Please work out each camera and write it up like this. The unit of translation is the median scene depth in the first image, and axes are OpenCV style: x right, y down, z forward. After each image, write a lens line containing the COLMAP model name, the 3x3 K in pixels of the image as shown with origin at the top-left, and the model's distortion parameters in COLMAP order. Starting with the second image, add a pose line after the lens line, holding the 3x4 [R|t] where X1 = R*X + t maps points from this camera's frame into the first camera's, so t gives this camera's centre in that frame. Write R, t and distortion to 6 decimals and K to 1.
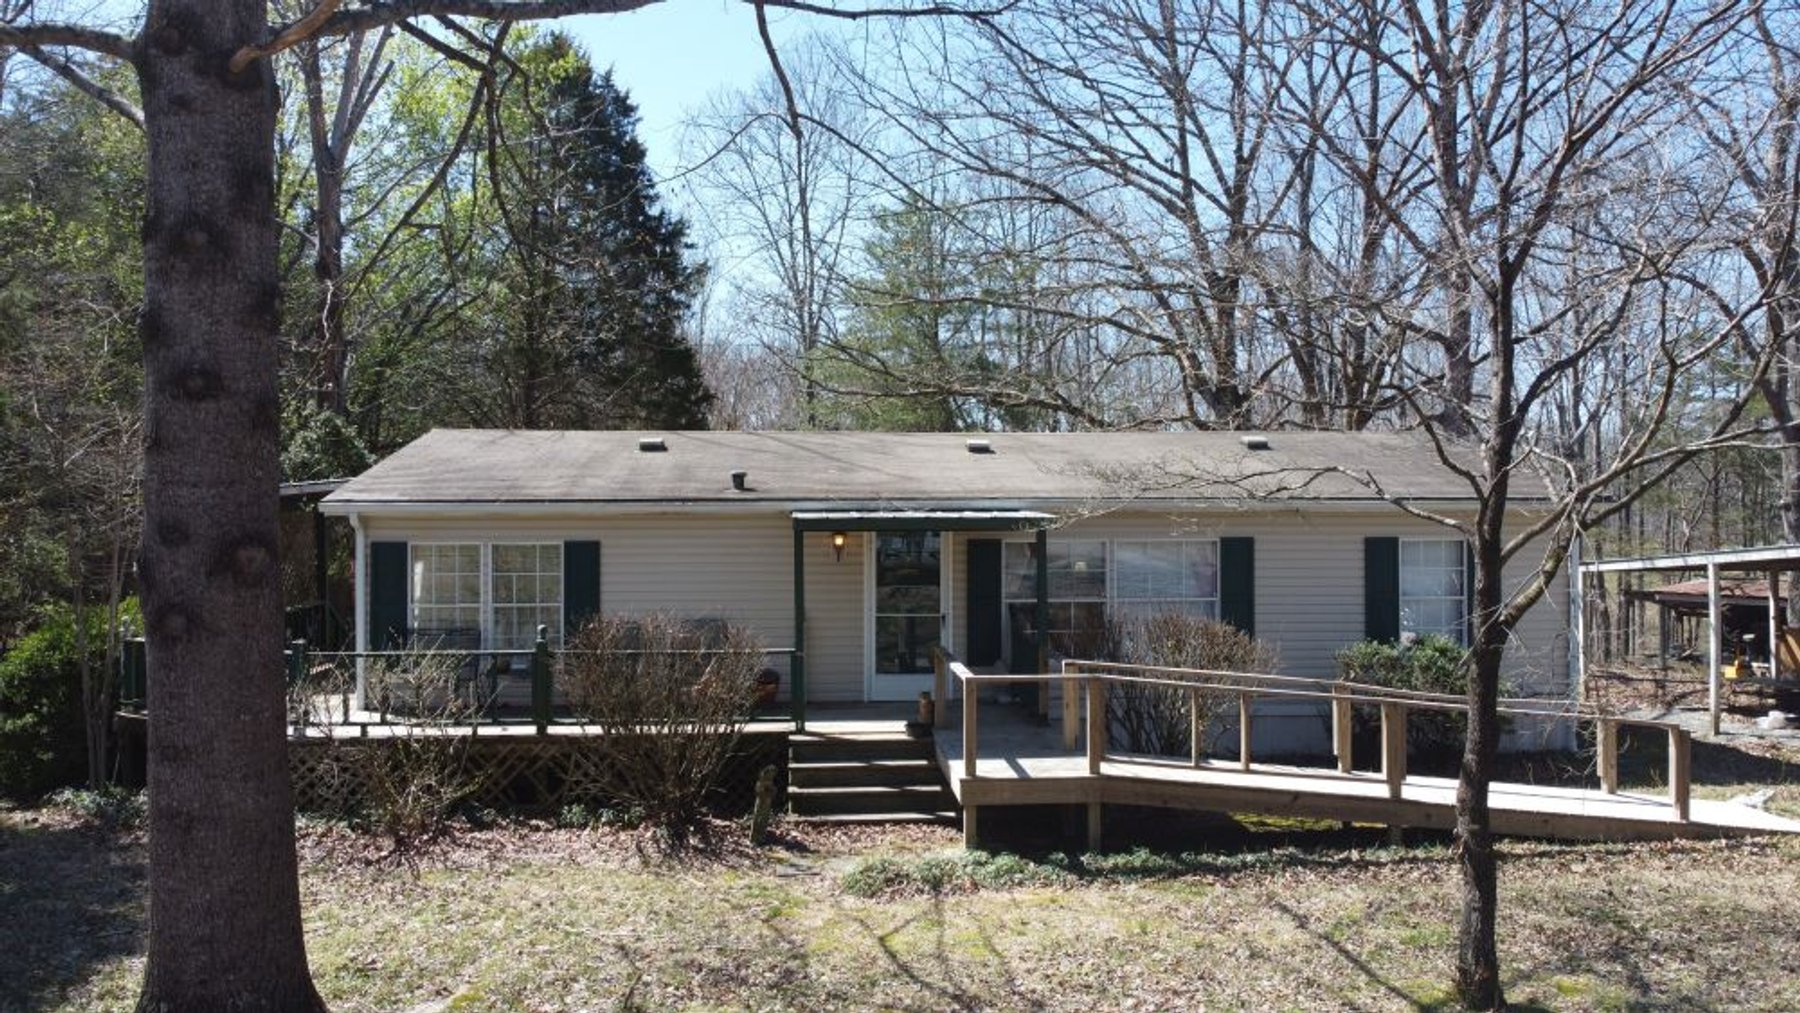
lens RADIAL K [[1359.7, 0, 903.5], [0, 1359.7, 509.3], [0, 0, 1]] dist [0.010841, -0.012471]
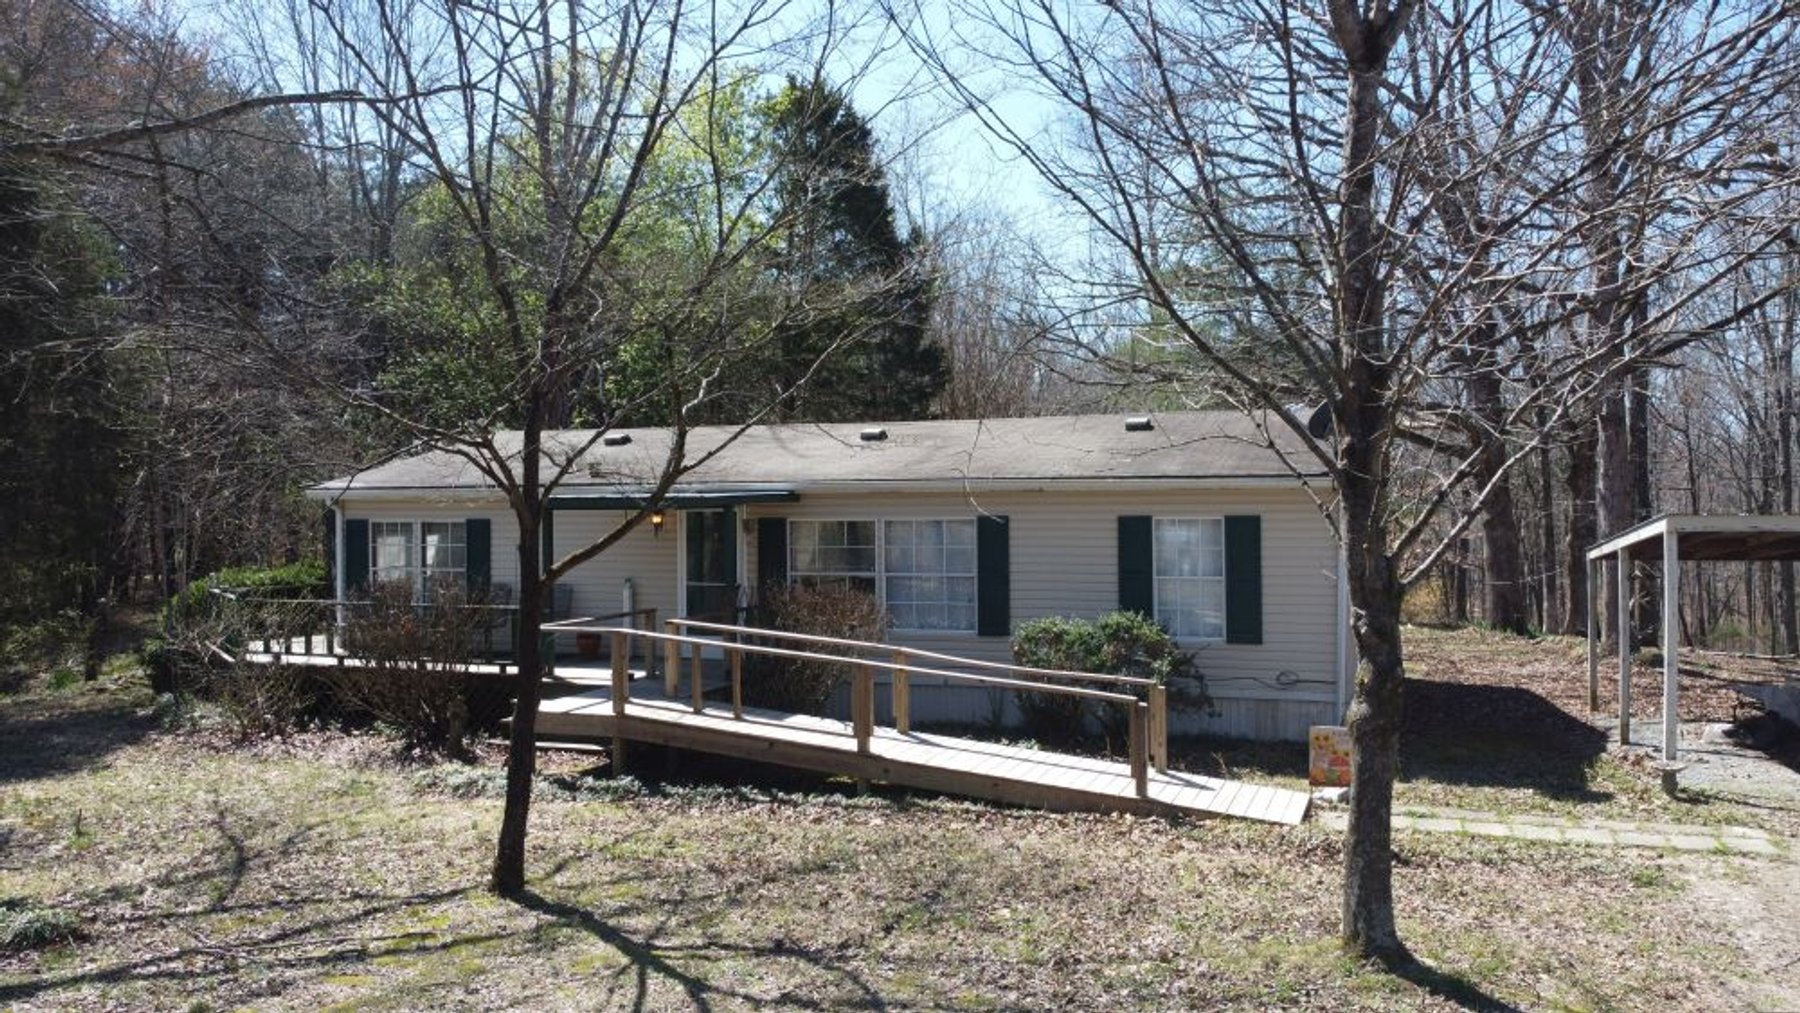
lens RADIAL K [[1359.7, 0, 909.7], [0, 1359.7, 503.0], [0, 0, 1]] dist [0.010841, -0.012471]
pose [[0.913407, -0.005461, -0.407012, 0.696628], [0.008405, 0.999950, 0.005445, 0.004826], [0.406962, -0.008394, 0.913407, 0.014631]]
